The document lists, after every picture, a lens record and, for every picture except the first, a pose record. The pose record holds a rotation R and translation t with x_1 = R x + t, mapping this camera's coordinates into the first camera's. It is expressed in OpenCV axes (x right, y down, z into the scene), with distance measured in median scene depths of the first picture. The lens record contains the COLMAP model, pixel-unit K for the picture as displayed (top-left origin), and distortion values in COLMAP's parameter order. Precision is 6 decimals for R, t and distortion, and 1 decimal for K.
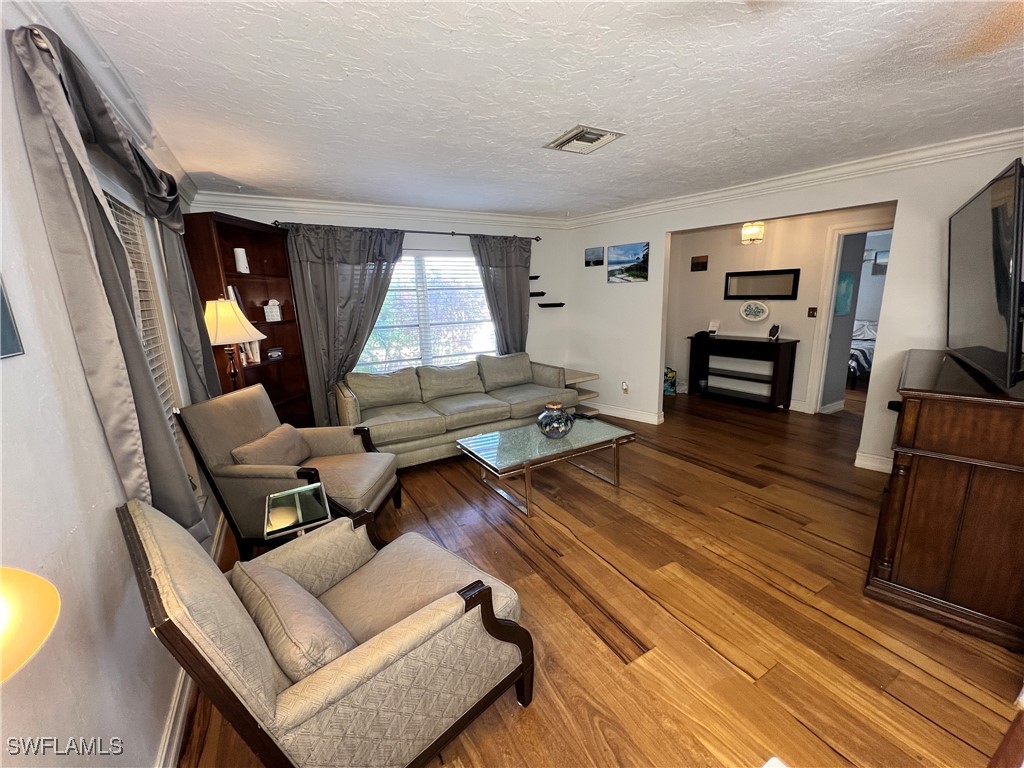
lens RADIAL K [[407.7, 0, 512.0], [0, 407.7, 384.0], [0, 0, 1]] dist [0.001053, 0.000154]
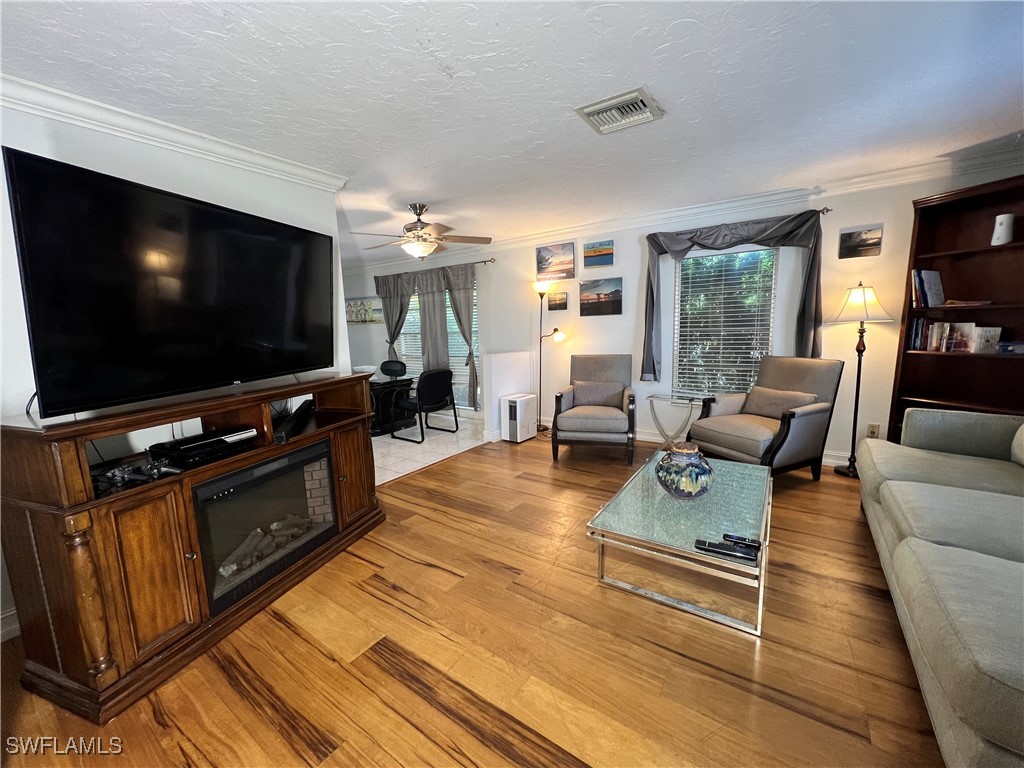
lens RADIAL K [[407.7, 0, 512.0], [0, 407.7, 384.0], [0, 0, 1]] dist [0.001053, 0.000154]
pose [[-0.902860, 0.119940, -0.412867, 0.727995], [-0.028554, 0.941451, 0.335940, -0.307129], [0.428986, 0.315095, -0.846573, 1.644572]]
